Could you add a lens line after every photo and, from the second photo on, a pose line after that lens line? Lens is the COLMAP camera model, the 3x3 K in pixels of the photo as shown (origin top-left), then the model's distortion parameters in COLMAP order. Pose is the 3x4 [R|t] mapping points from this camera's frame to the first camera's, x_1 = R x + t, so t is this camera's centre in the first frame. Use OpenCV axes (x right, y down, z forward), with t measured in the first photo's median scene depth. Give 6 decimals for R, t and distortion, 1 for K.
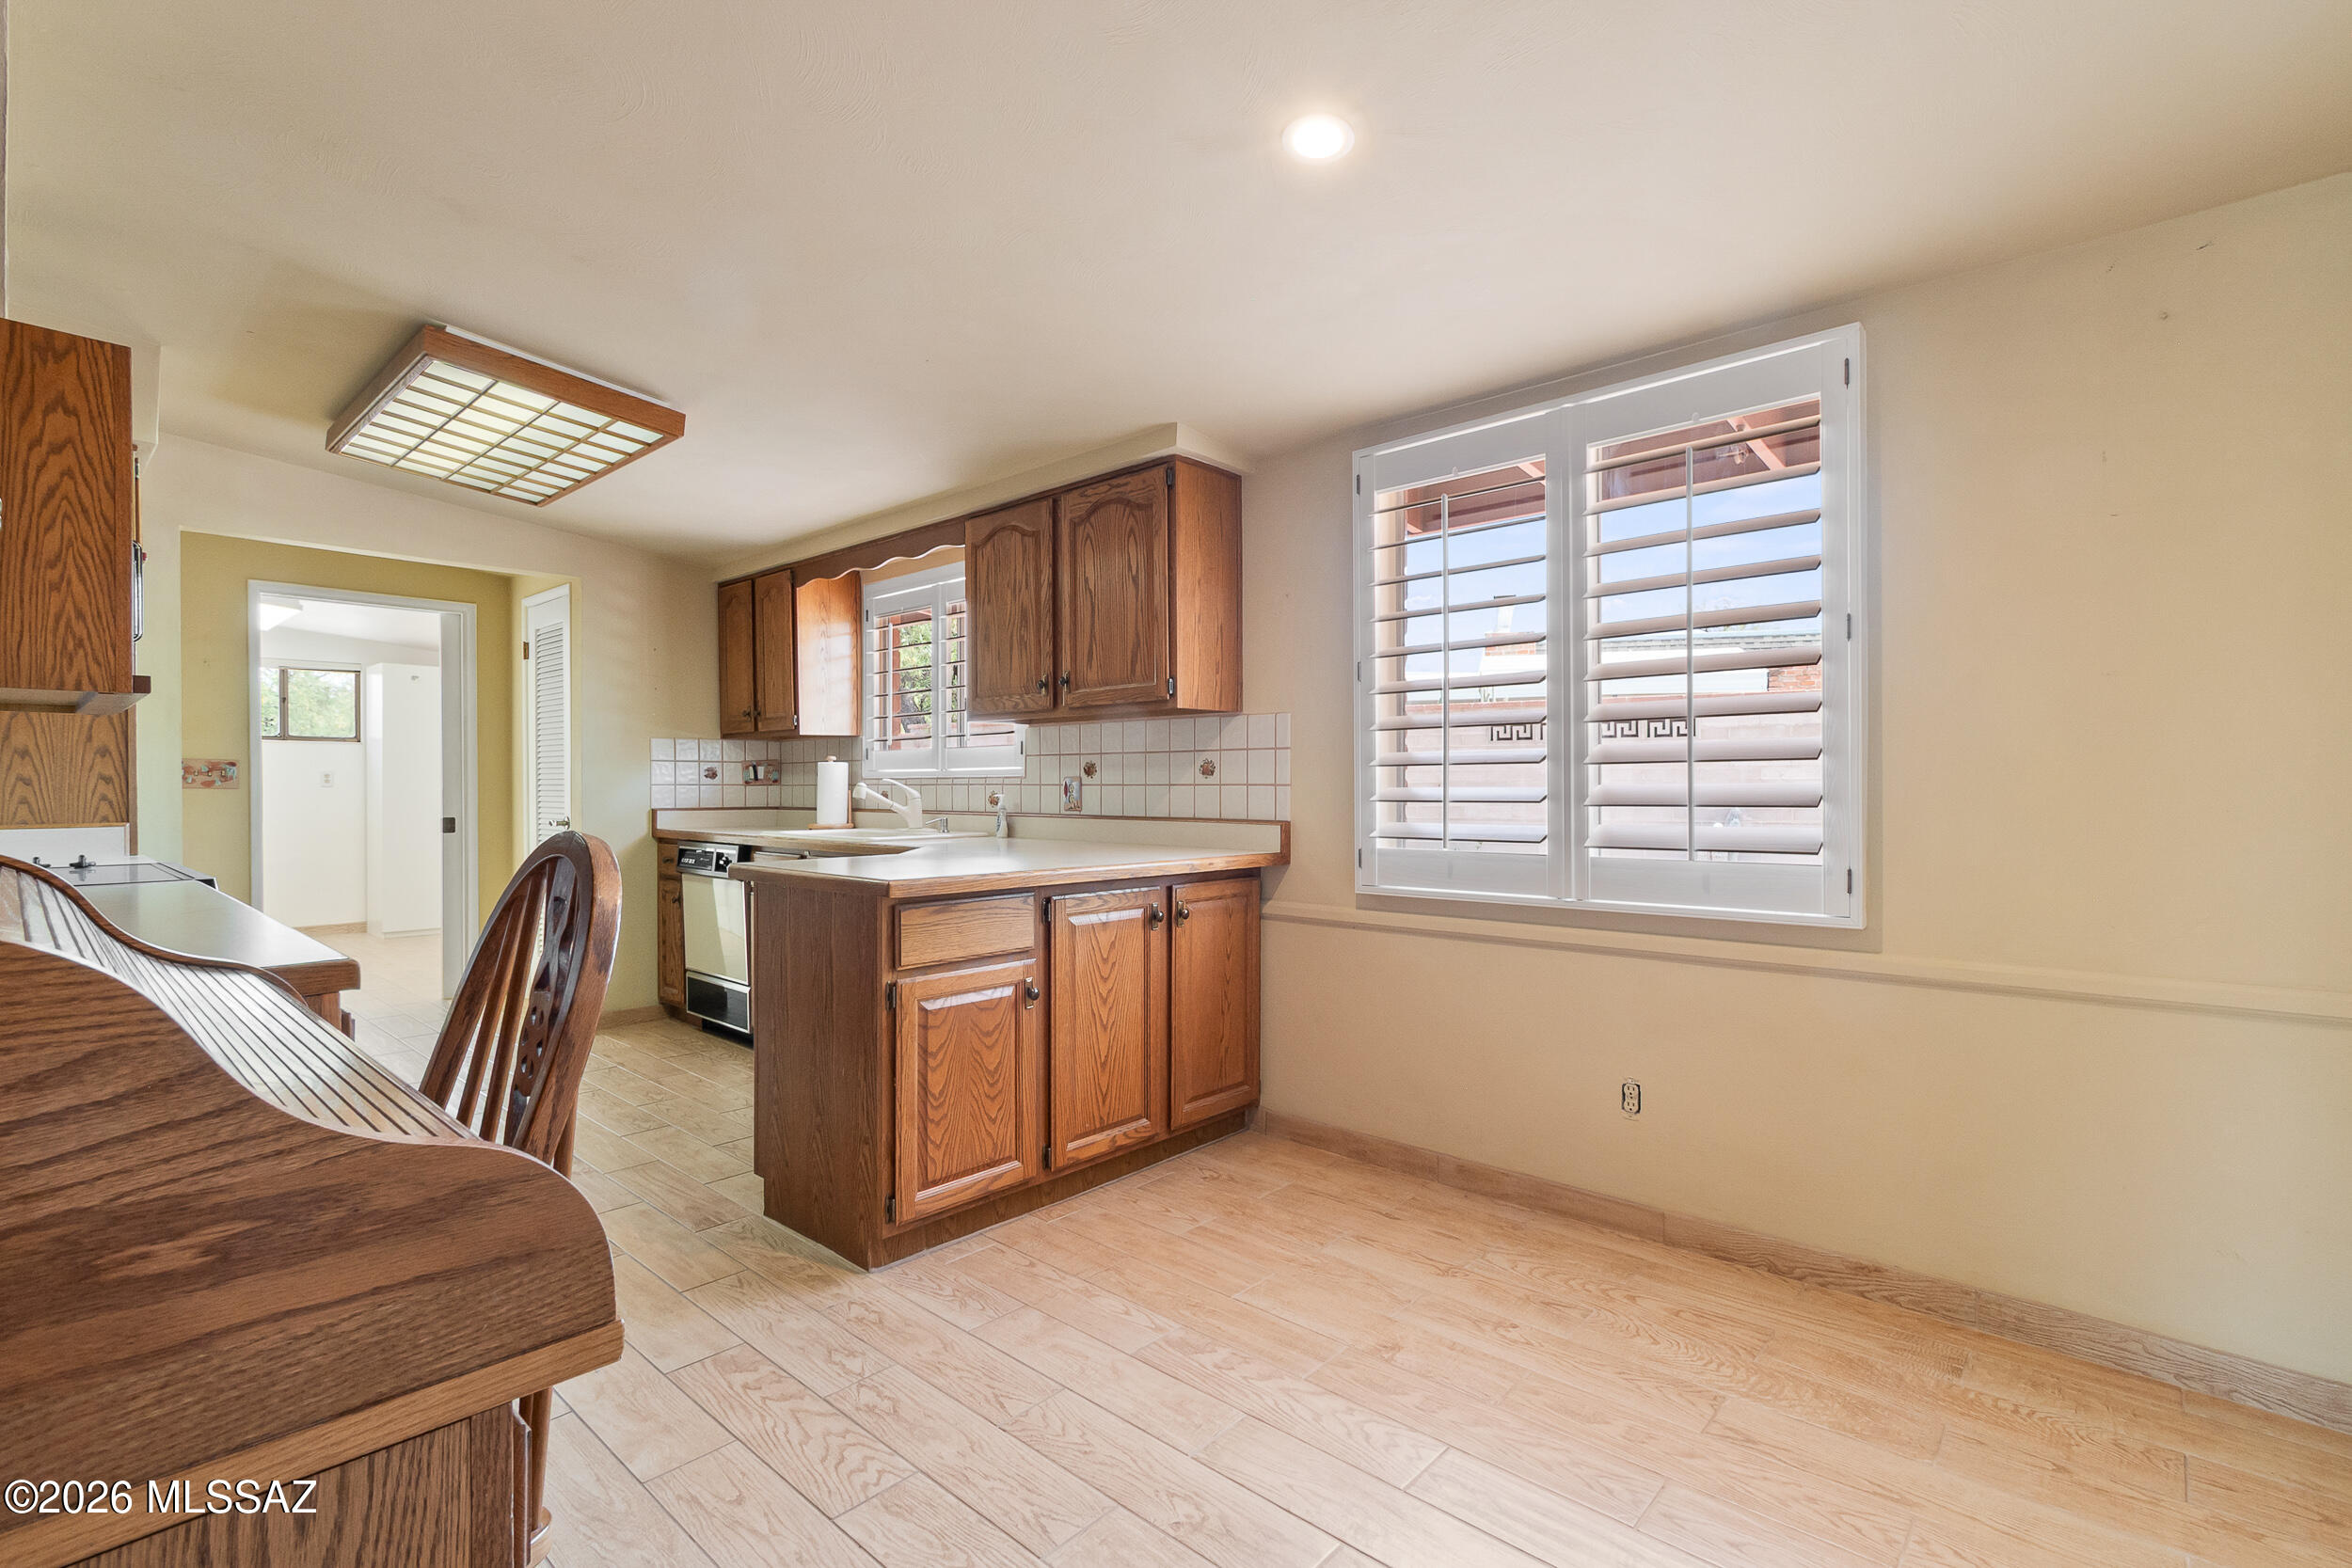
lens RADIAL K [[1068.2, 0, 1201.5], [0, 1068.2, 789.0], [0, 0, 1]] dist [-0.003273, -0.000370]
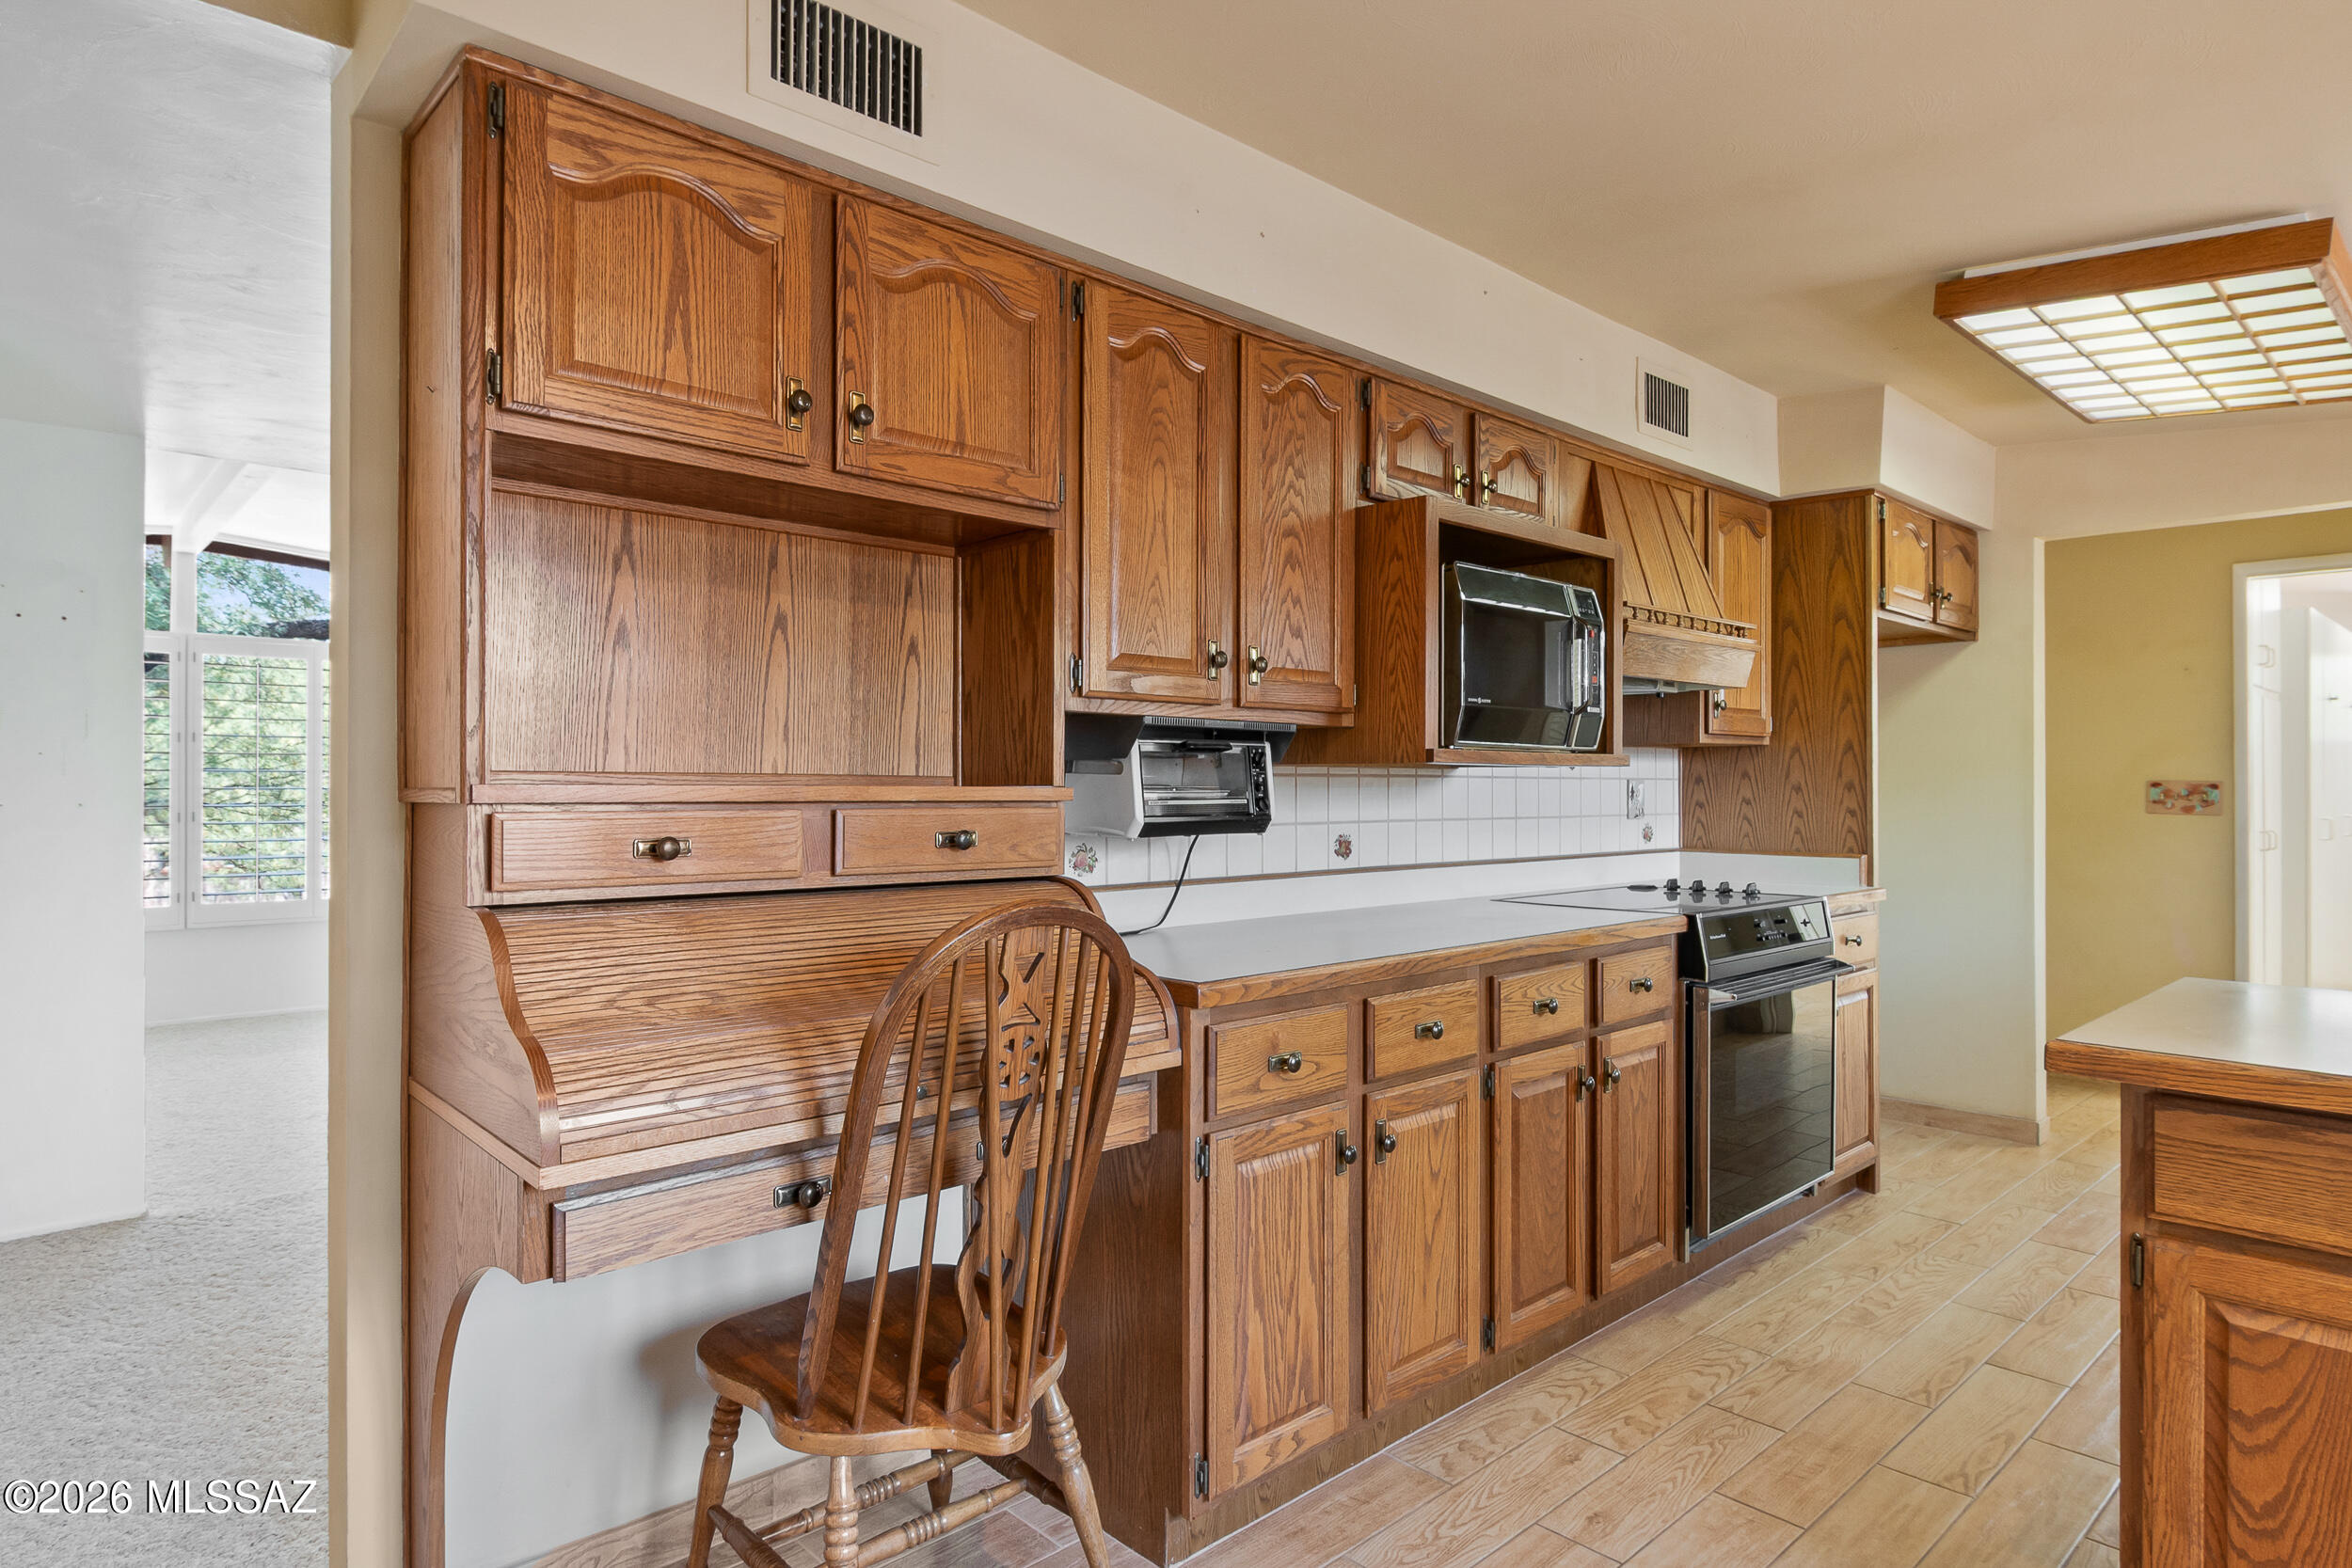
lens RADIAL K [[1306.1, 0, 1190.6], [0, 1306.1, 779.3], [0, 0, 1]] dist [0.004158, -0.002112]
pose [[-0.092500, -0.004336, -0.995703, 0.290238], [-0.005034, 0.999980, -0.003887, -0.030423], [0.995700, 0.004653, -0.092520, 0.419475]]
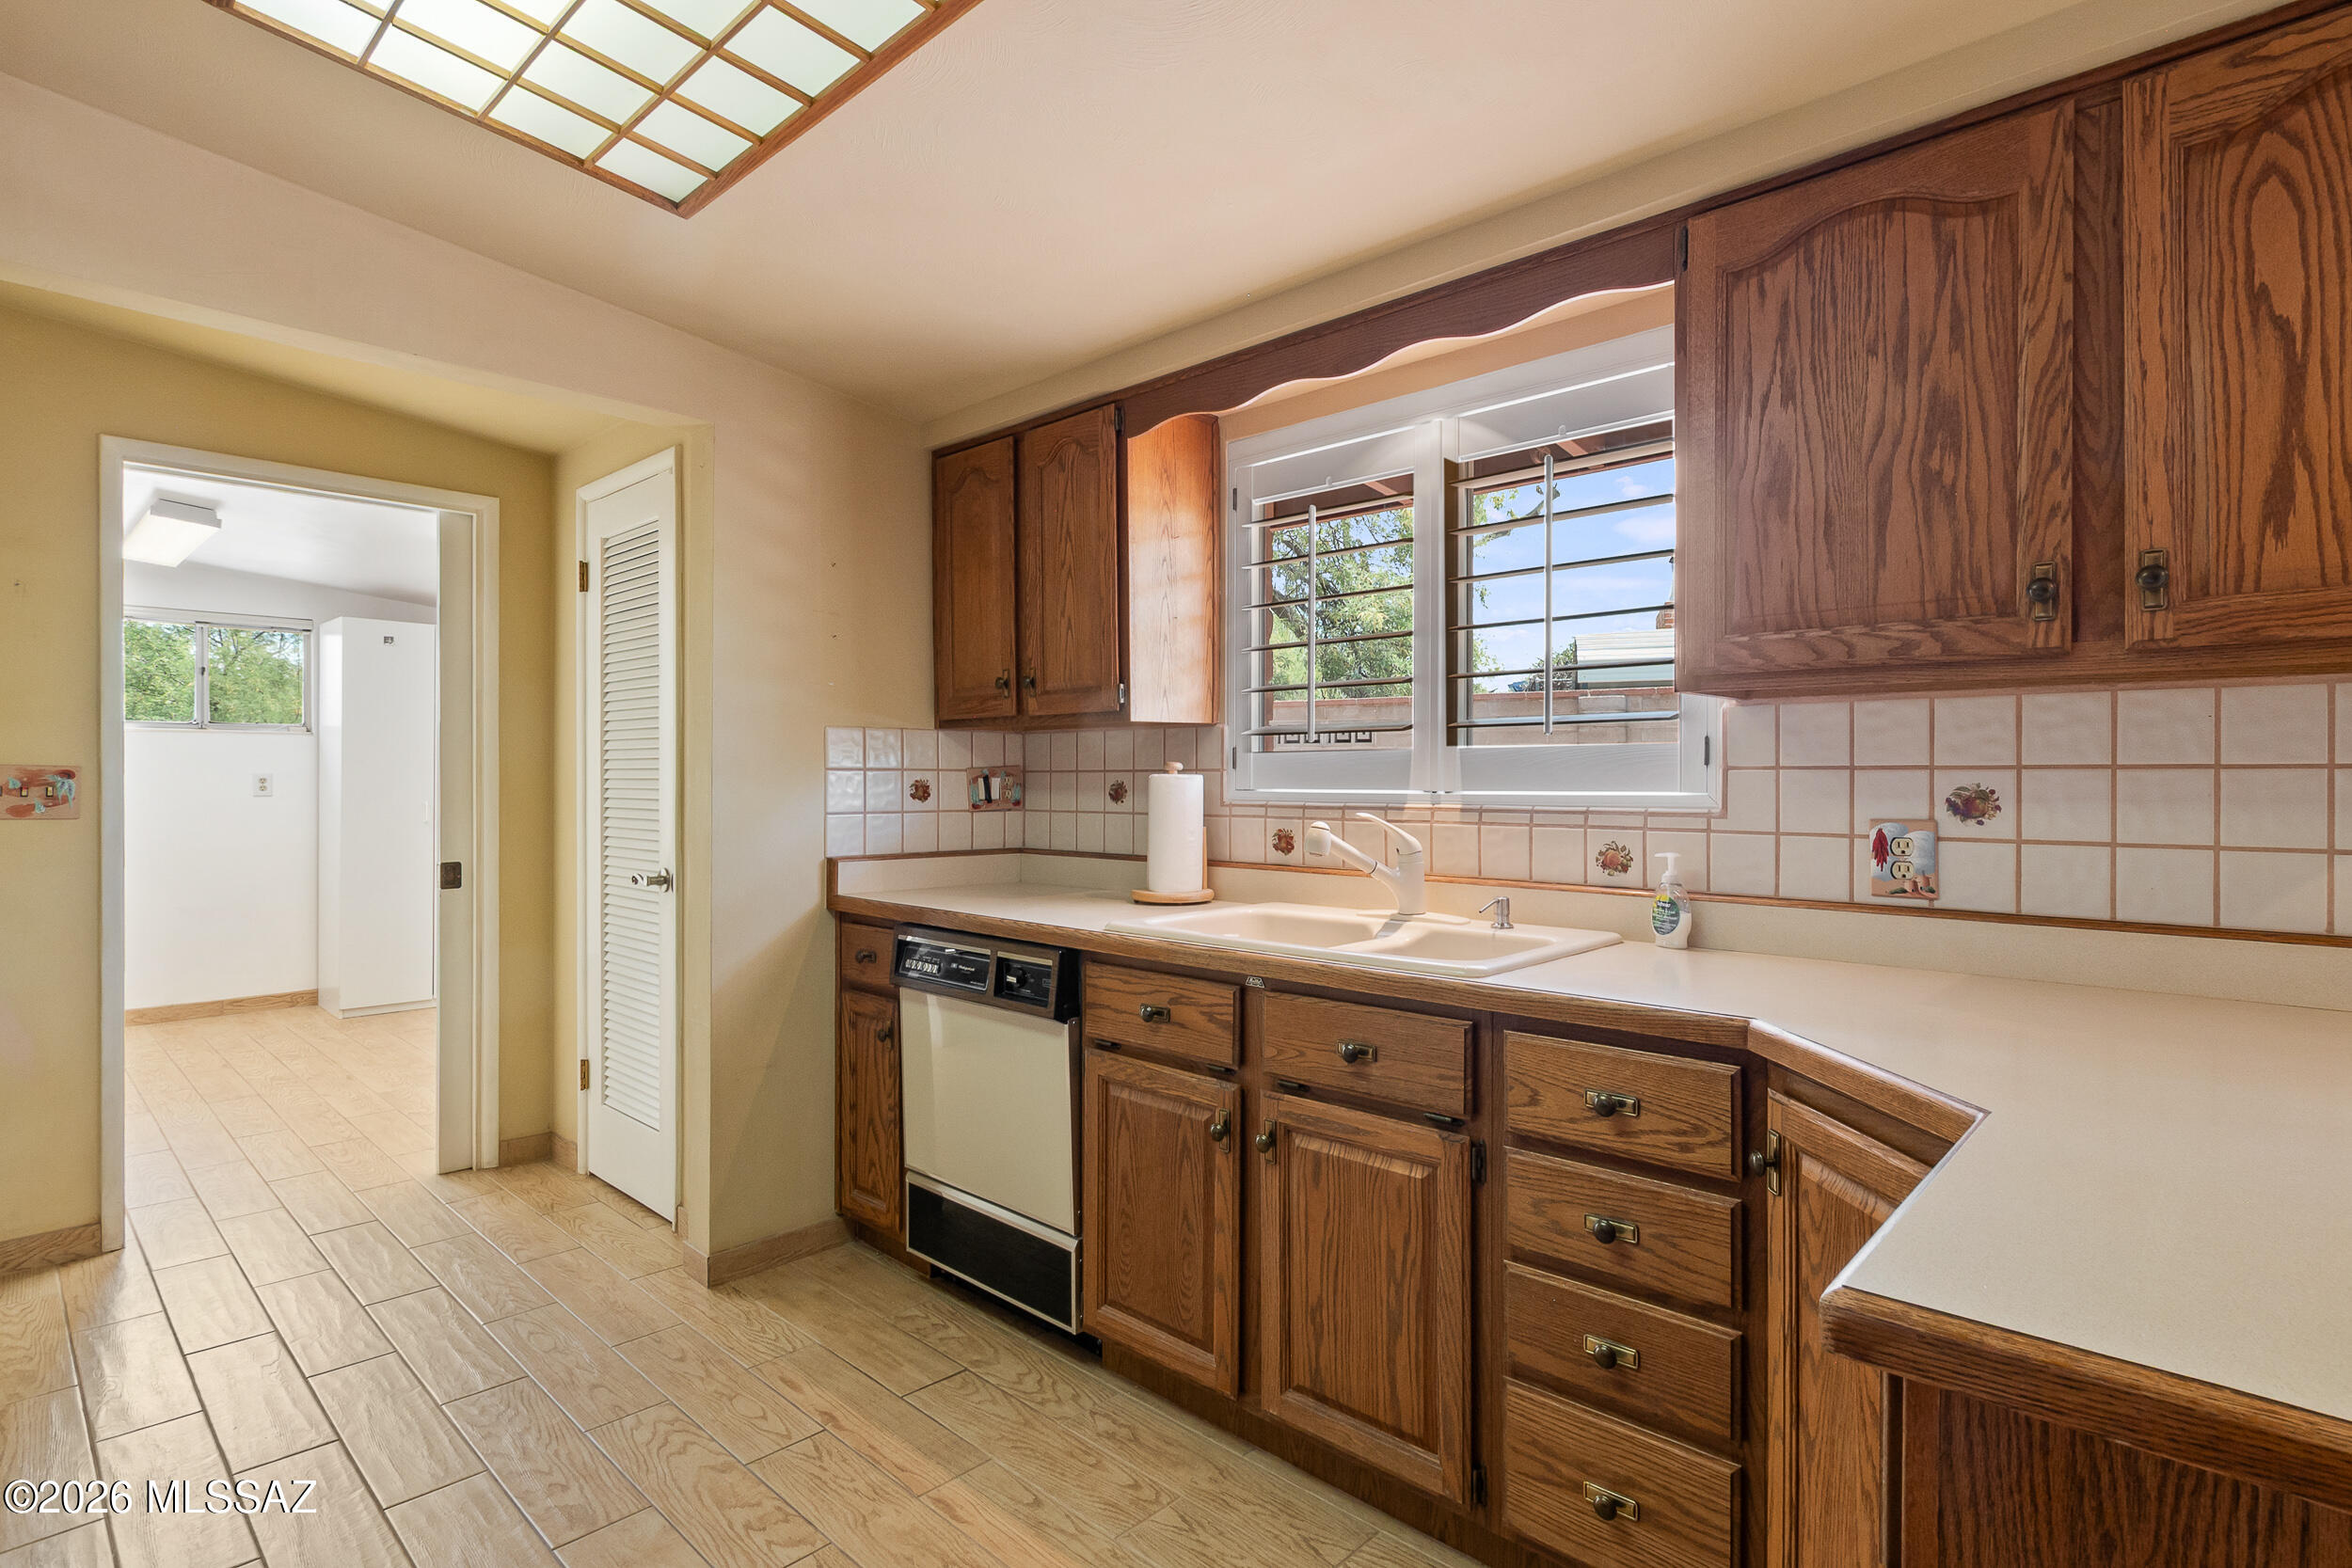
lens RADIAL K [[1168.2, 0, 1182.2], [0, 1168.2, 775.5], [0, 0, 1]] dist [0.000001, -0.000162]
pose [[0.999592, 0.002549, -0.028451, -0.476657], [-0.002703, 0.999982, -0.005388, -0.030706], [0.028437, 0.005463, 0.999581, 0.616834]]
